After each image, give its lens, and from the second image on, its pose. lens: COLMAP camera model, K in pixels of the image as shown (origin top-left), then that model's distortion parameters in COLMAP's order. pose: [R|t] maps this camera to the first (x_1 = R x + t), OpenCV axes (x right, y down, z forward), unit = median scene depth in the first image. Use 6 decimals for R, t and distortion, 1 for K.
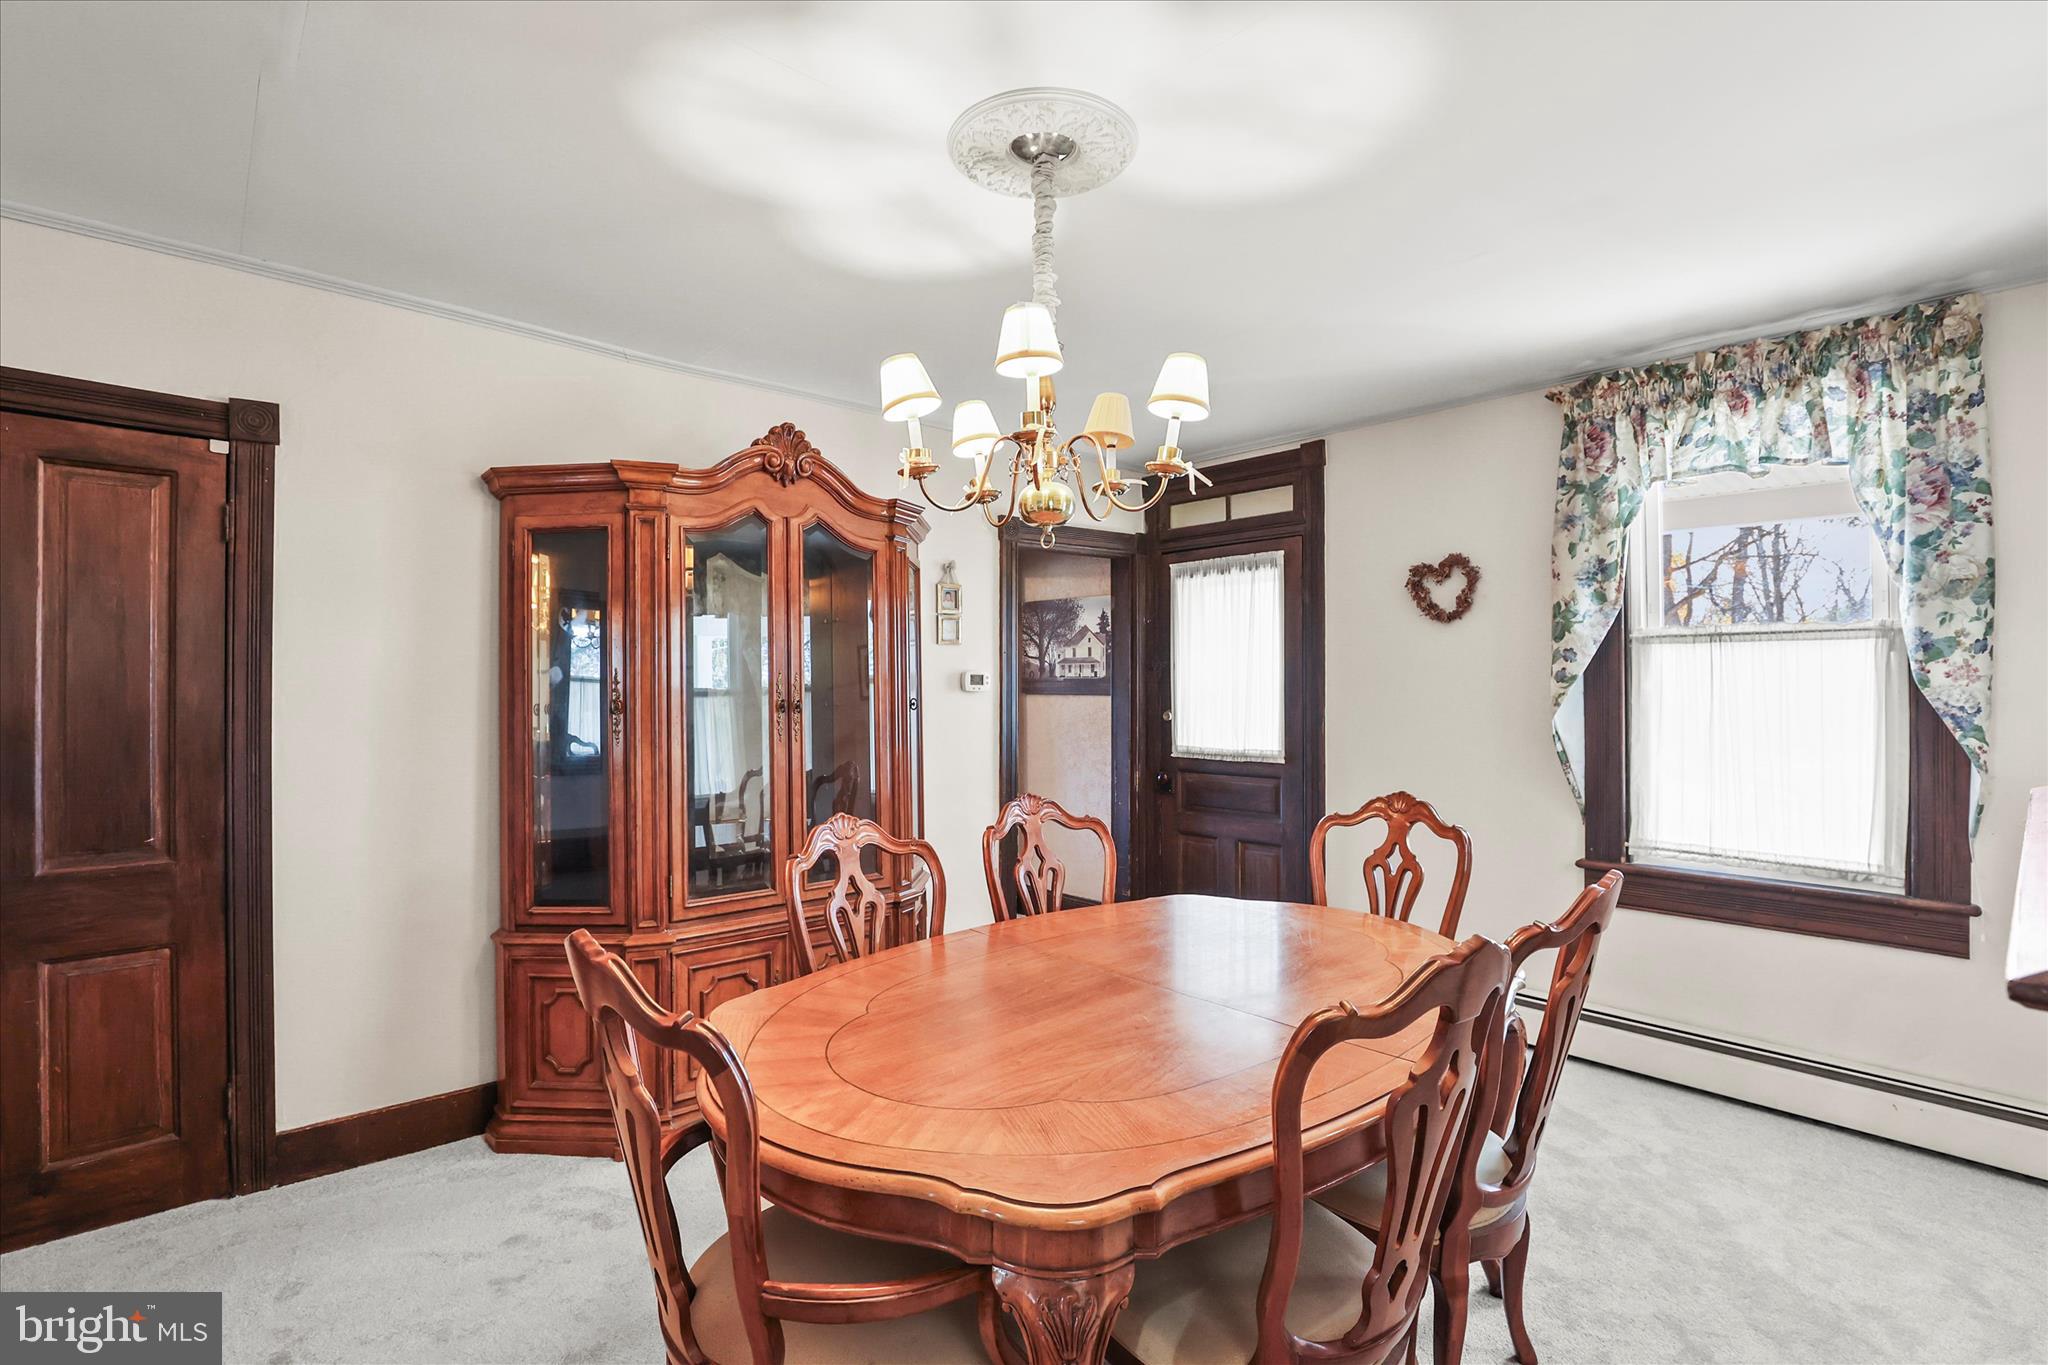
lens RADIAL K [[968.5, 0, 1014.2], [0, 968.5, 677.6], [0, 0, 1]] dist [-0.033008, -0.000378]
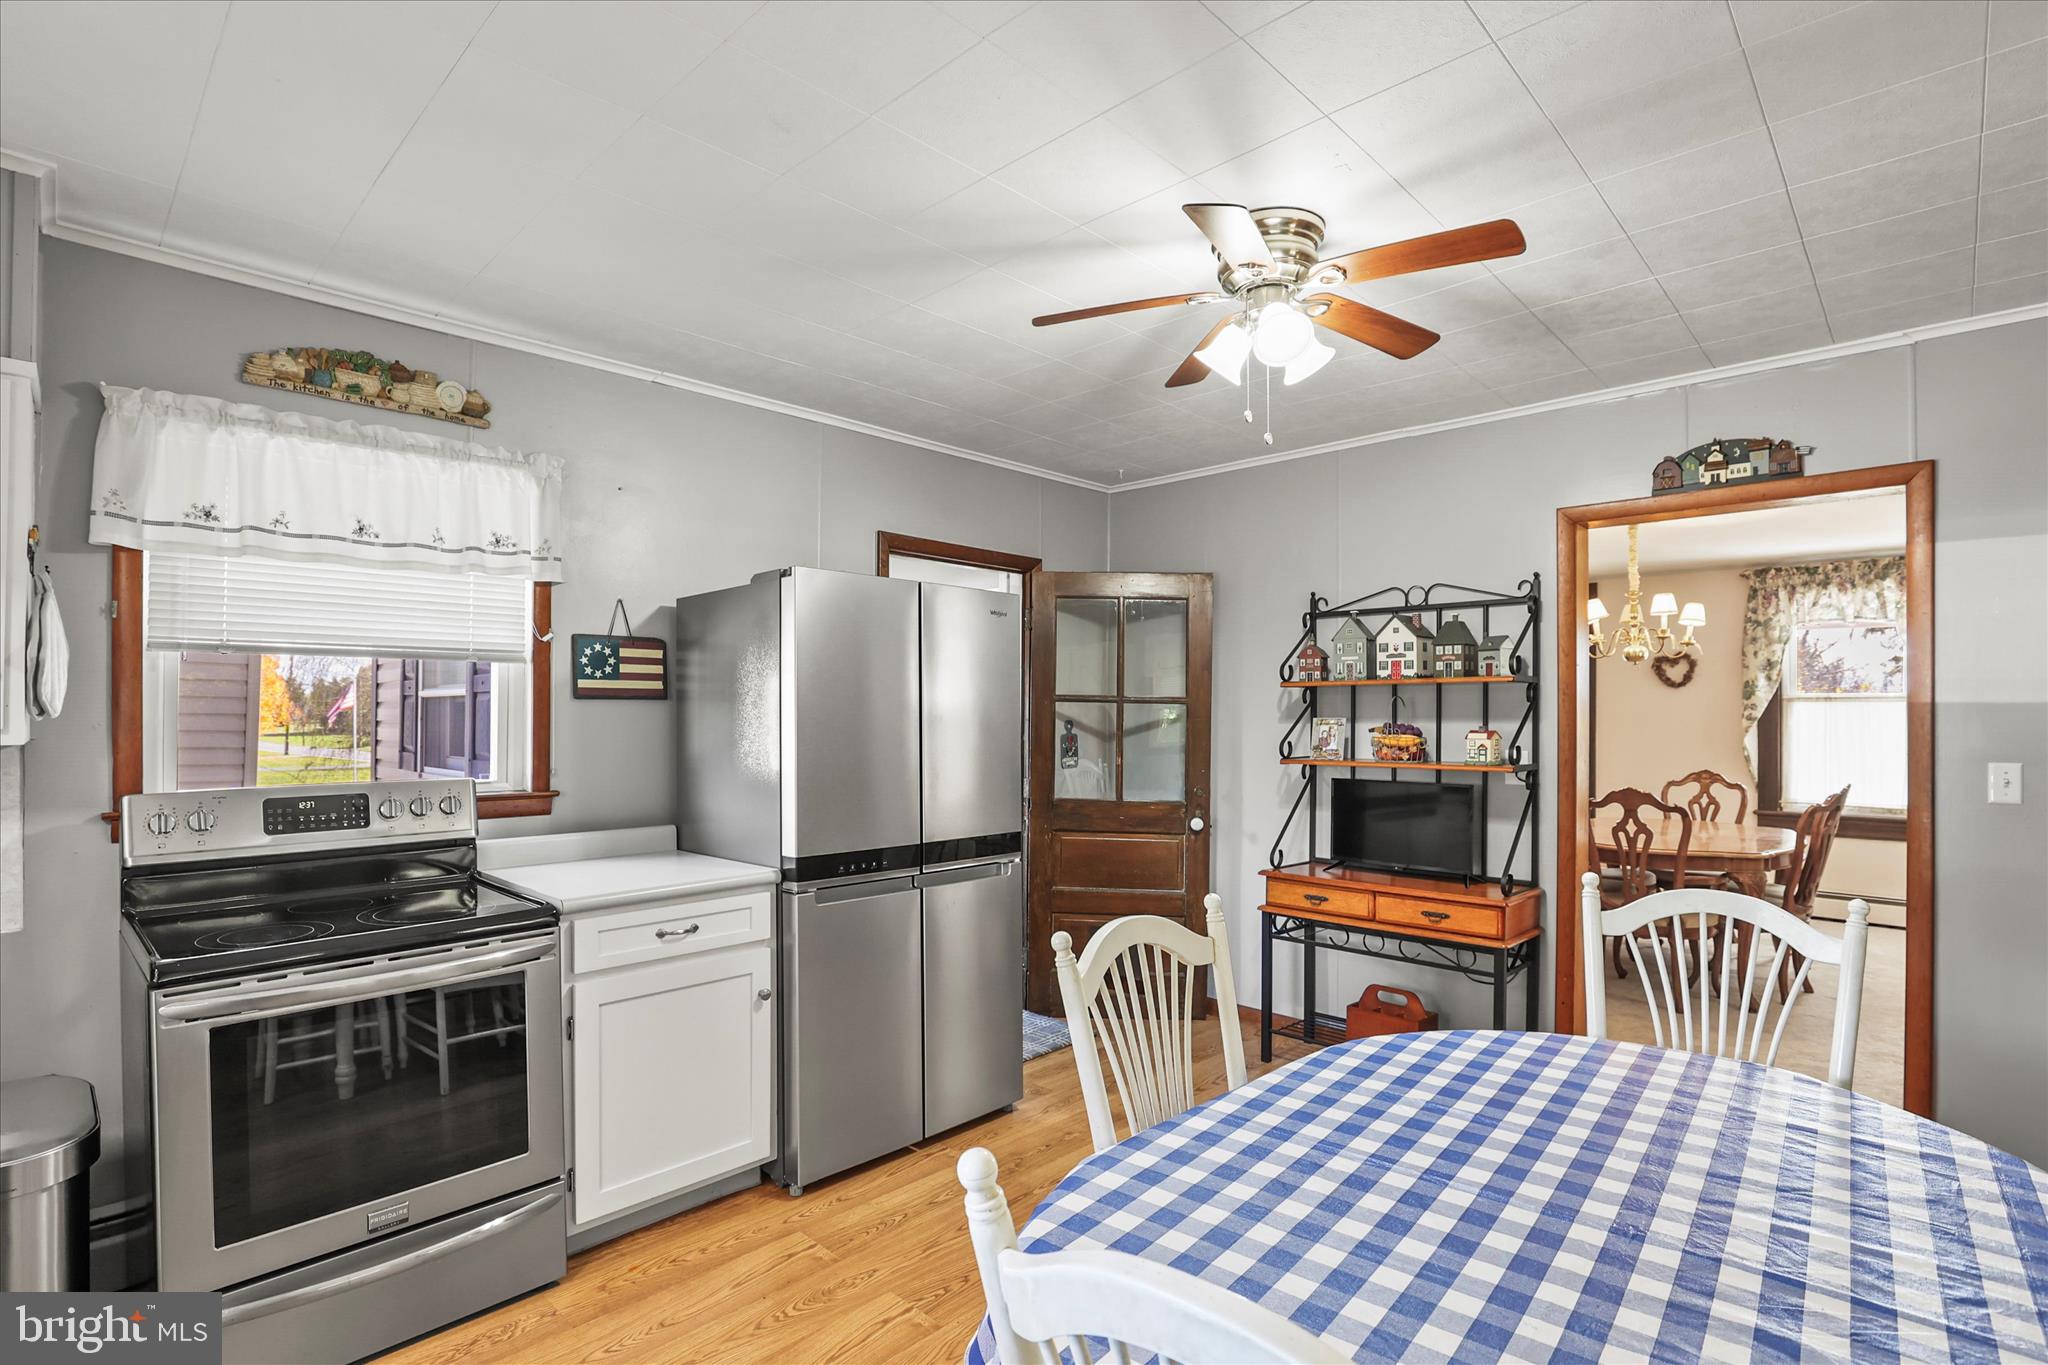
lens RADIAL K [[968.5, 0, 1032.3], [0, 968.5, 708.6], [0, 0, 1]] dist [-0.033008, -0.000378]
pose [[0.998324, 0.012495, 0.056500, -1.045872], [-0.012552, 0.999921, 0.000654, -0.002683], [-0.056487, -0.001362, 0.998402, -0.904221]]
